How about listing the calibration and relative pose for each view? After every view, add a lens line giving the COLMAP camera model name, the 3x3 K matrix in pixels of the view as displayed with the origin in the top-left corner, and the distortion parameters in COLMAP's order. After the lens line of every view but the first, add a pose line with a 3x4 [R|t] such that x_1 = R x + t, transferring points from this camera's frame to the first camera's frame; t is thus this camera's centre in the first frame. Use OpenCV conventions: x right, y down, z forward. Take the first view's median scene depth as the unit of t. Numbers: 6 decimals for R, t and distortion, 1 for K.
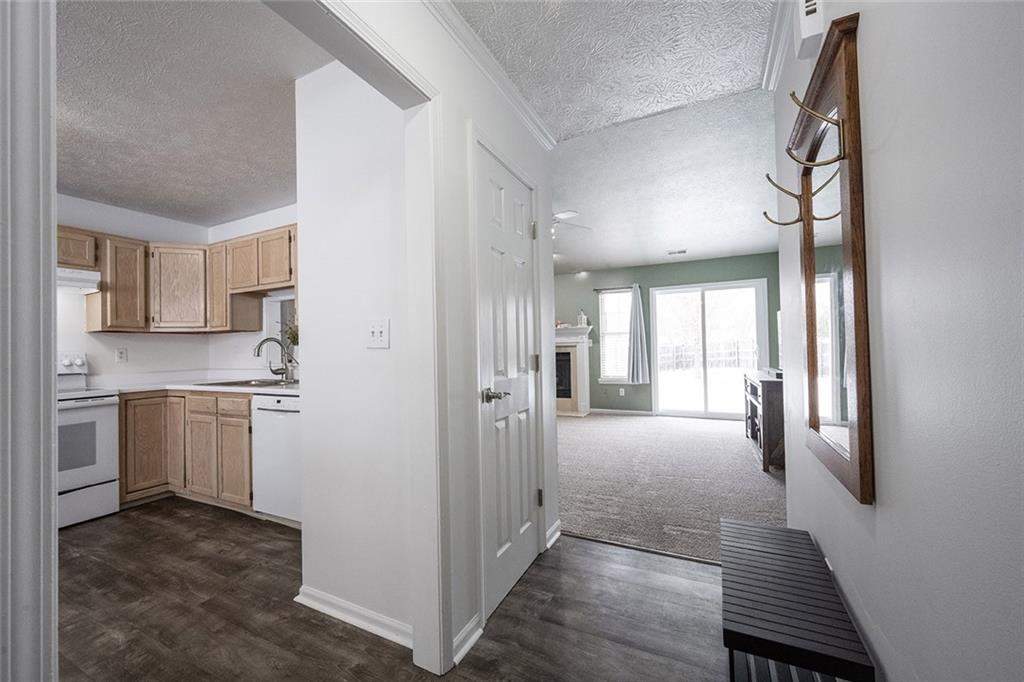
lens RADIAL K [[402.0, 0, 508.0], [0, 402.0, 342.5], [0, 0, 1]] dist [0.001131, -0.000361]
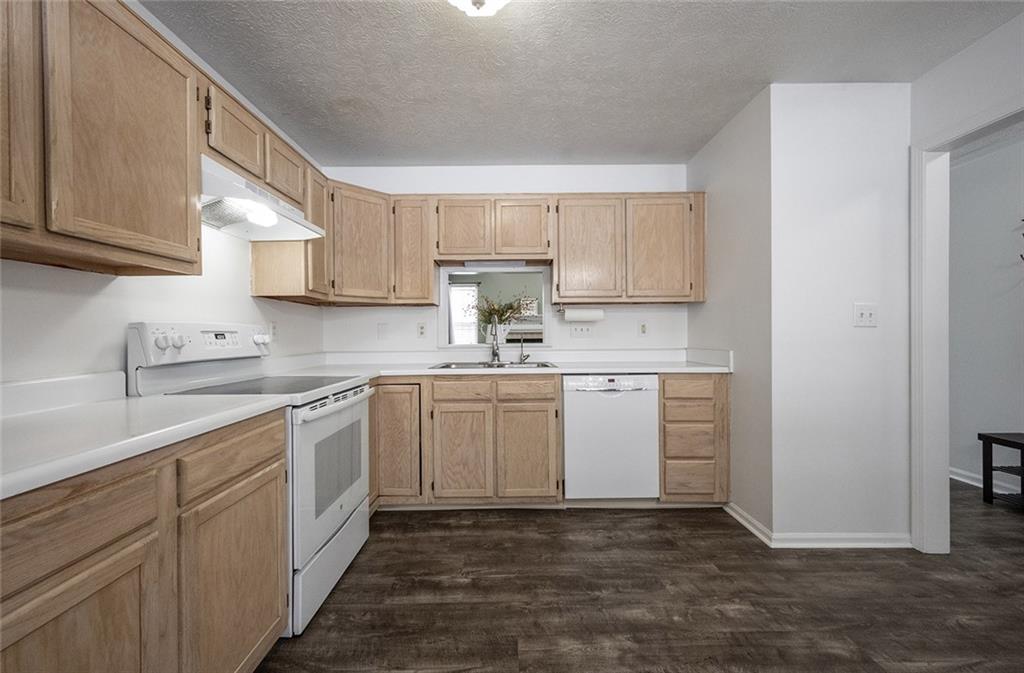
lens RADIAL K [[412.9, 0, 509.2], [0, 412.9, 338.1], [0, 0, 1]] dist [-0.002133, 0.000338]
pose [[0.892729, 0.011983, 0.450434, -1.083263], [-0.019315, 0.999745, 0.011685, 0.032325], [-0.450180, -0.019132, 0.892733, 0.193865]]
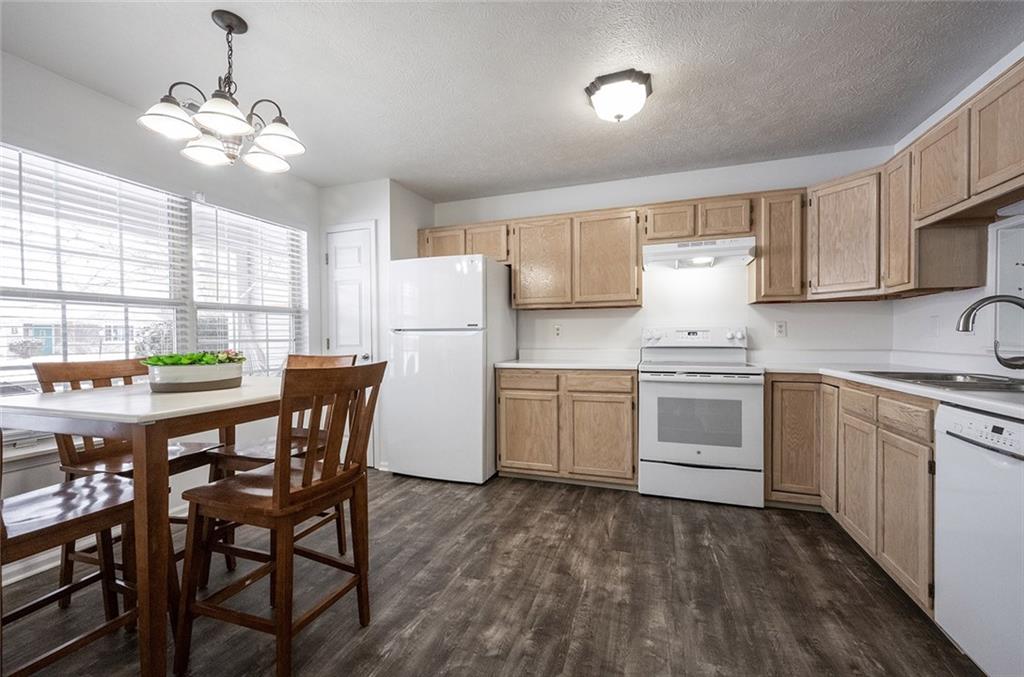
lens RADIAL K [[412.9, 0, 508.7], [0, 412.9, 341.3], [0, 0, 1]] dist [-0.002133, 0.000338]
pose [[0.119891, 0.031875, -0.992275, -0.160296], [0.018786, 0.999233, 0.034368, 0.019289], [0.992609, -0.022761, 0.119200, 0.355141]]
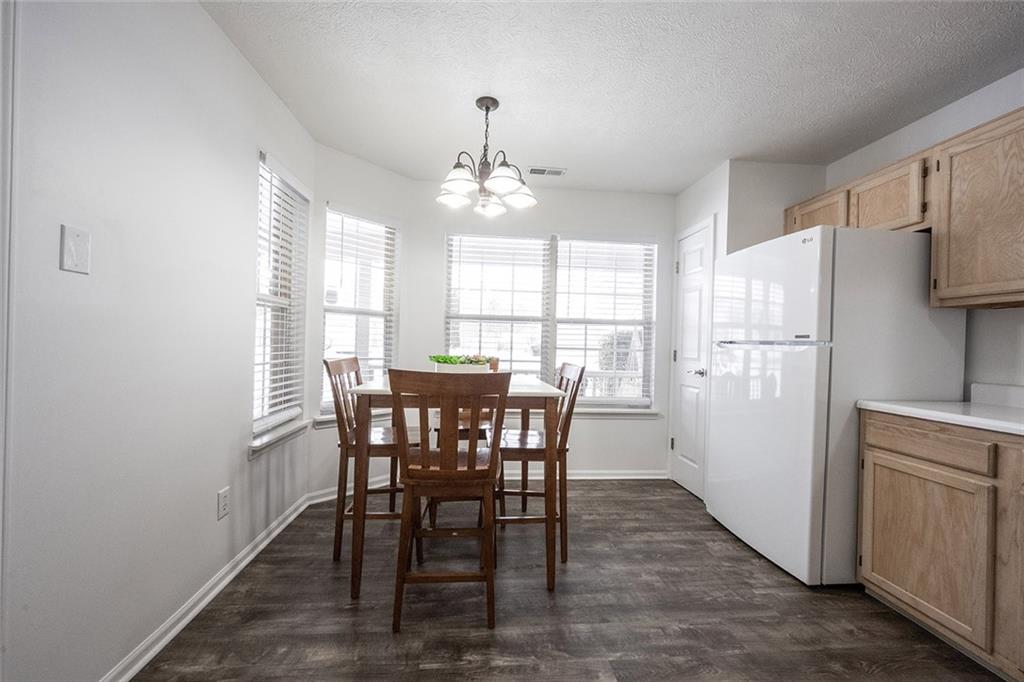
lens RADIAL K [[402.0, 0, 513.5], [0, 402.0, 343.5], [0, 0, 1]] dist [0.001131, -0.000361]
pose [[-0.846472, 0.000552, -0.532432, -0.447125], [0.000179, 1.000000, 0.000752, 0.023116], [0.532433, 0.000541, -0.846472, 0.702426]]
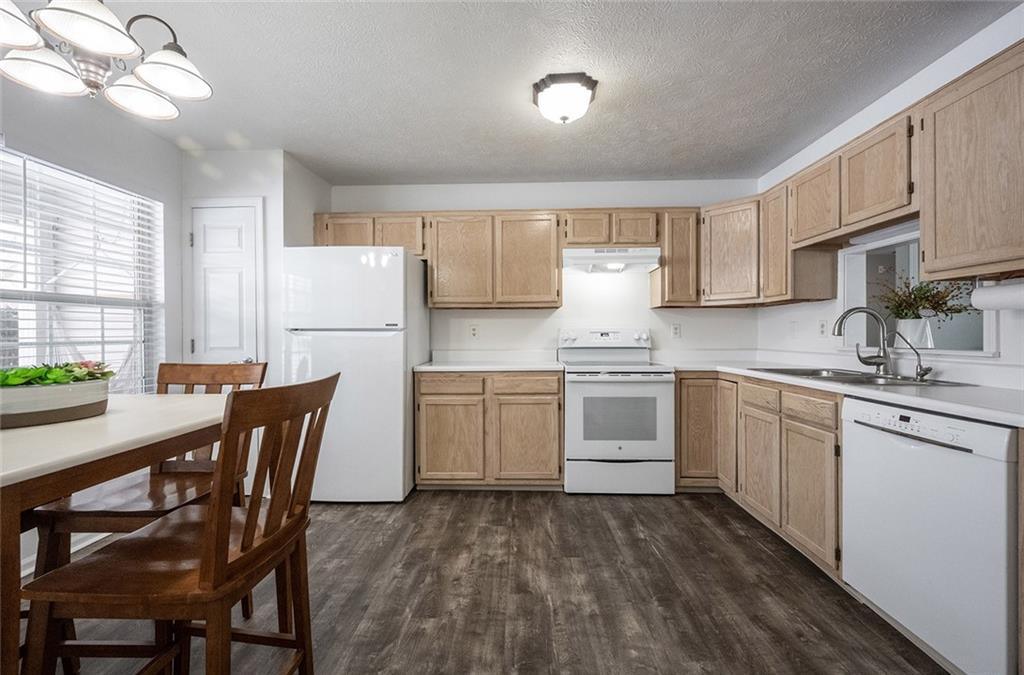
lens RADIAL K [[412.9, 0, 506.7], [0, 412.9, 334.9], [0, 0, 1]] dist [-0.002133, 0.000338]
pose [[0.413112, 0.022735, -0.910397, -0.248822], [0.008329, 0.999552, 0.028741, 0.010199], [0.910642, -0.019456, 0.412737, 0.240700]]
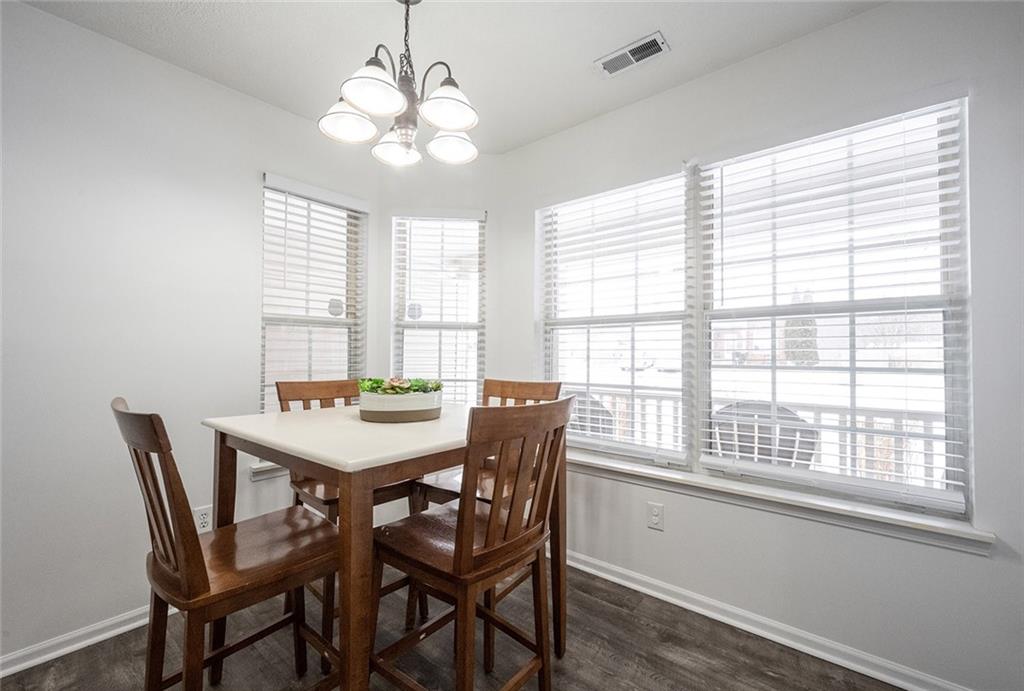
lens RADIAL K [[422.2, 0, 520.7], [0, 422.2, 347.3], [0, 0, 1]] dist [-0.004283, -0.000182]
pose [[-0.977114, 0.021928, 0.211584, -1.039797], [0.014178, 0.999174, -0.038078, 0.028834], [-0.212244, -0.034206, -0.976618, 0.487804]]
